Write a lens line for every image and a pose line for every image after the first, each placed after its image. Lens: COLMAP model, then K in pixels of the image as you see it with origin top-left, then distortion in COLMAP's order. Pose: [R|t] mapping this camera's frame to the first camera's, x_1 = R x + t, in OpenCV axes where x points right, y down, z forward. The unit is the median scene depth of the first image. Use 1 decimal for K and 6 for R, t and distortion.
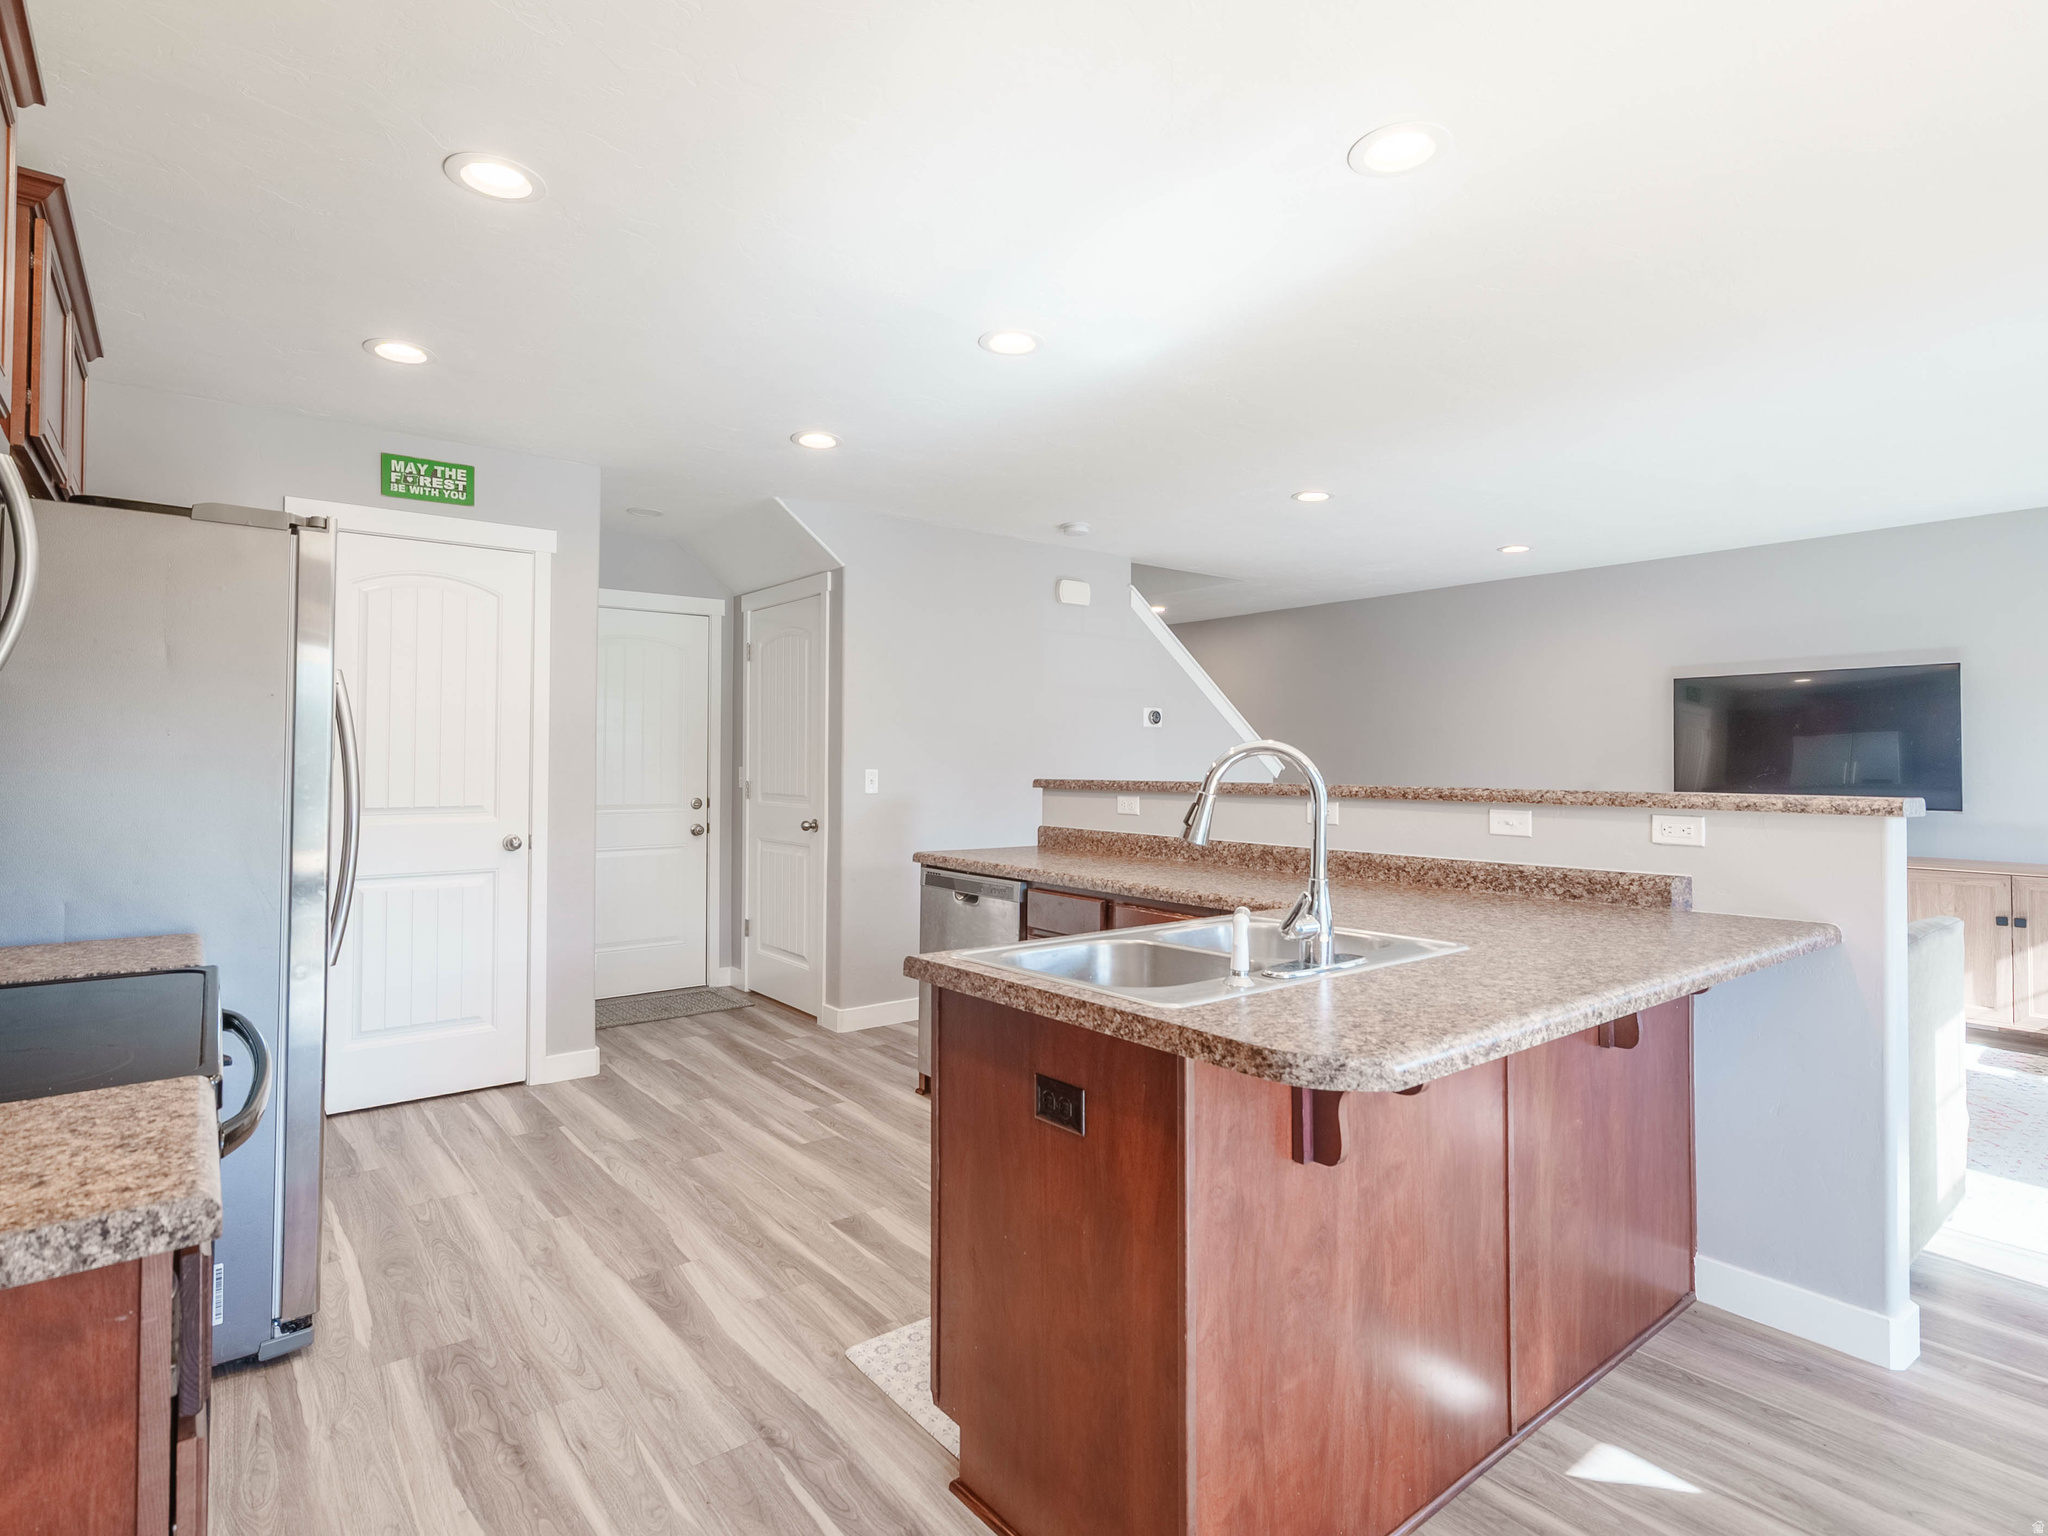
lens RADIAL K [[1050.0, 0, 1032.2], [0, 1050.0, 755.6], [0, 0, 1]] dist [-0.003817, 0.001856]
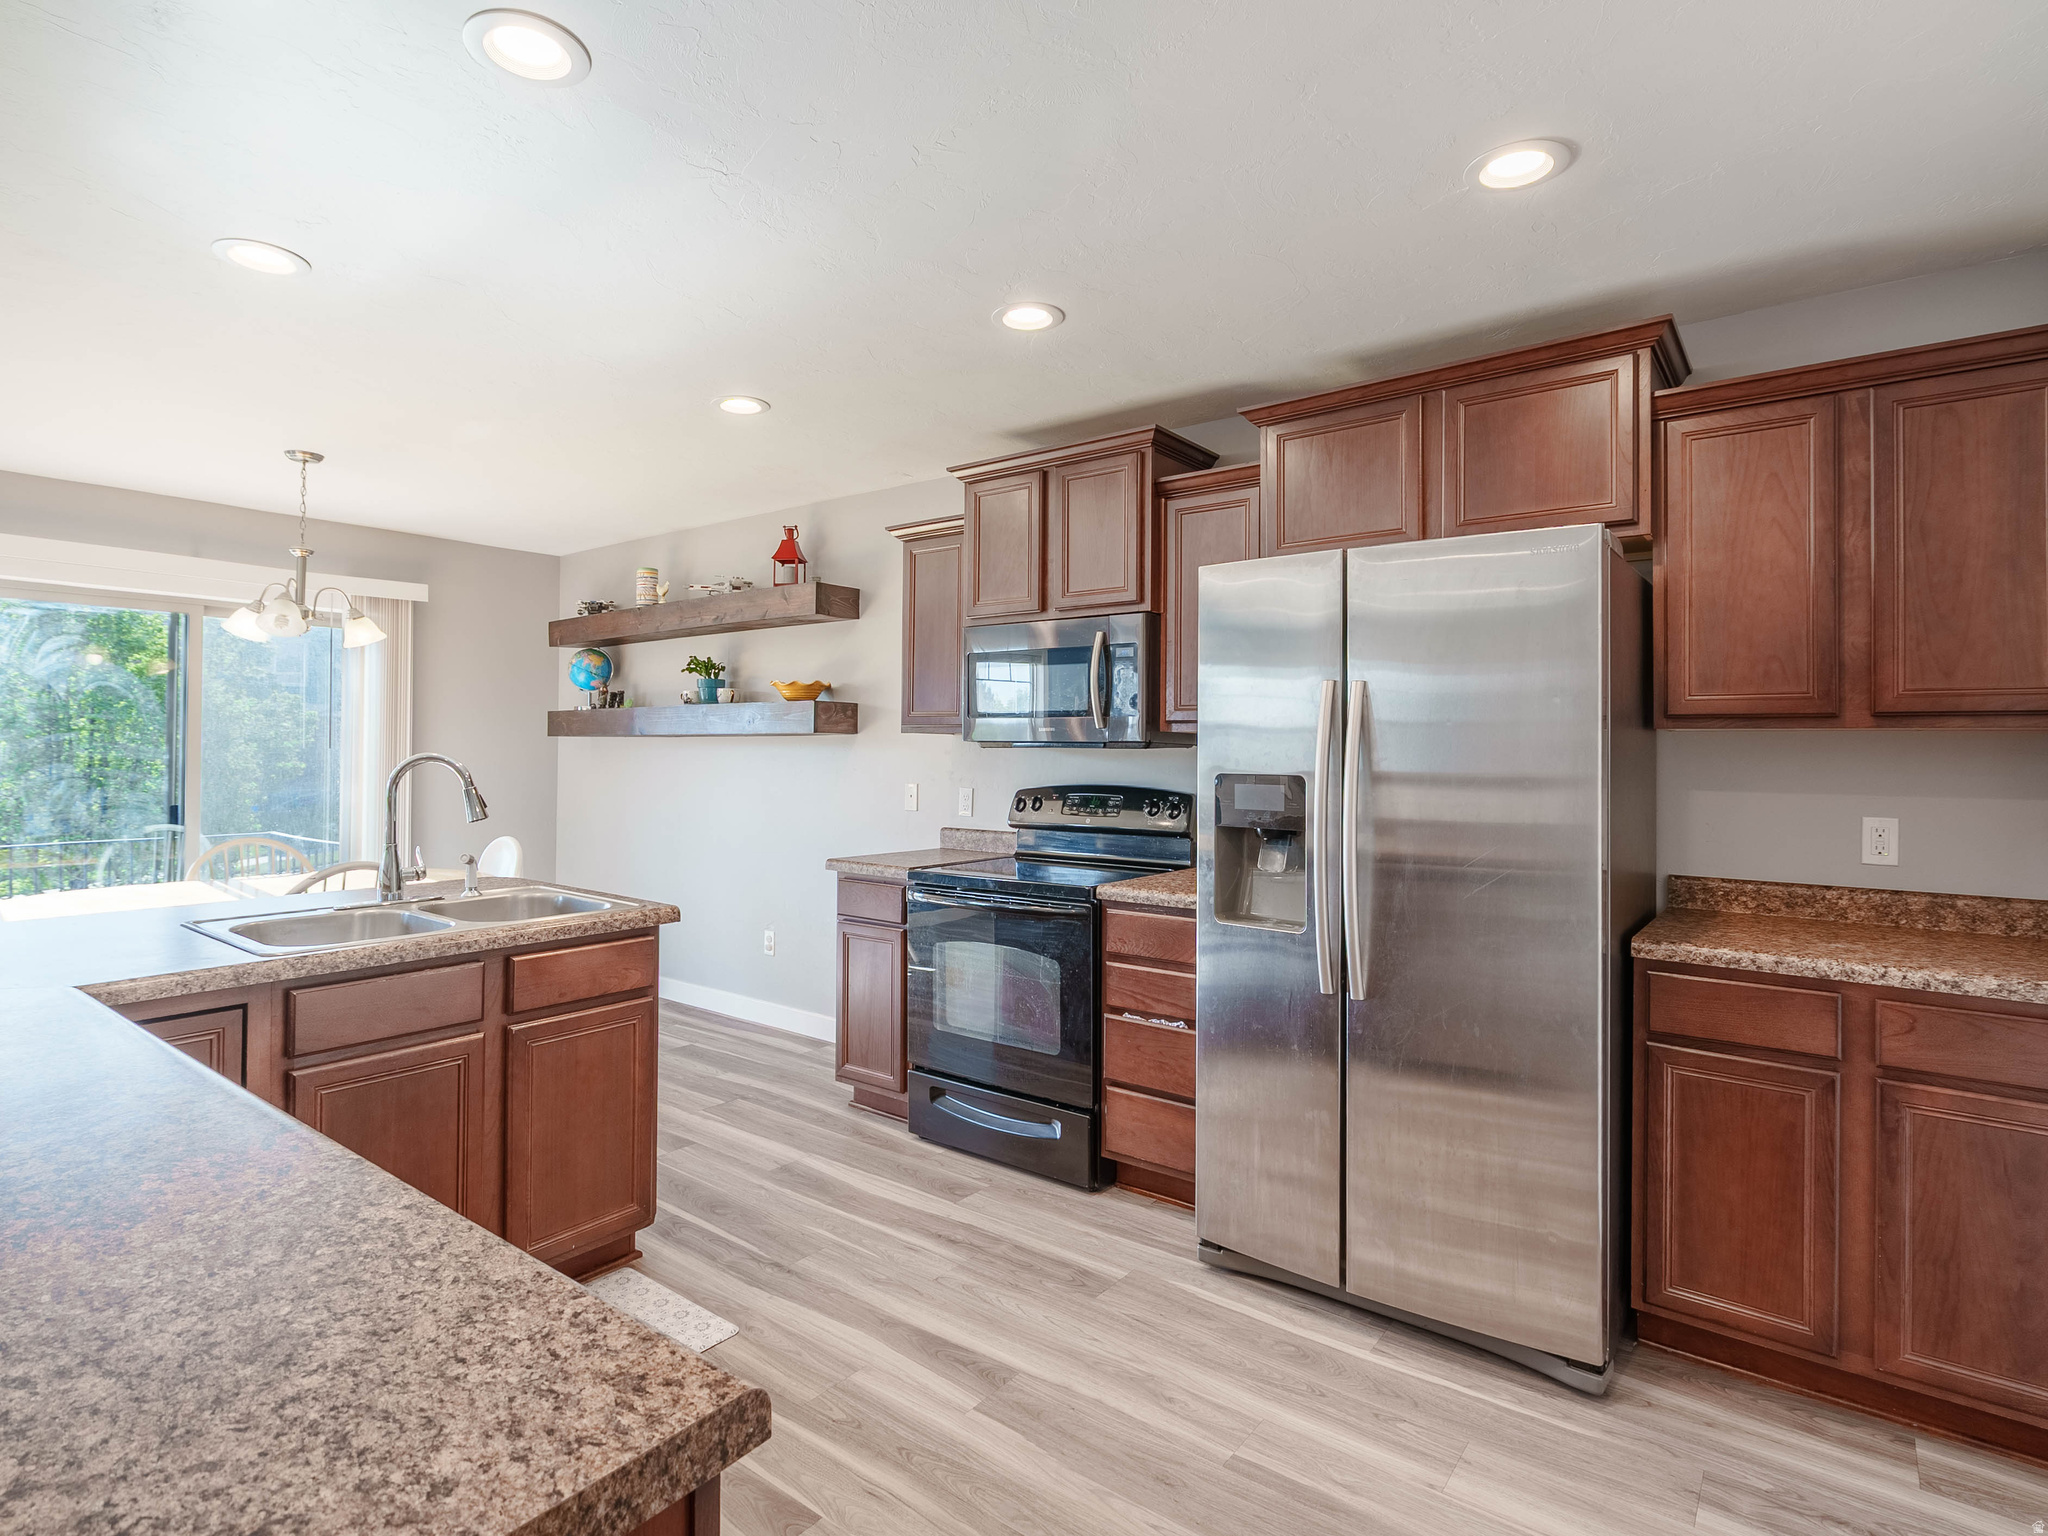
lens RADIAL K [[1050.0, 0, 1021.2], [0, 1050.0, 754.8], [0, 0, 1]] dist [-0.003817, 0.001856]
pose [[-0.973060, -0.011365, -0.230270, -0.192547], [-0.010688, 0.999934, -0.004189, -0.007857], [0.230303, -0.001615, -0.973118, 1.968082]]
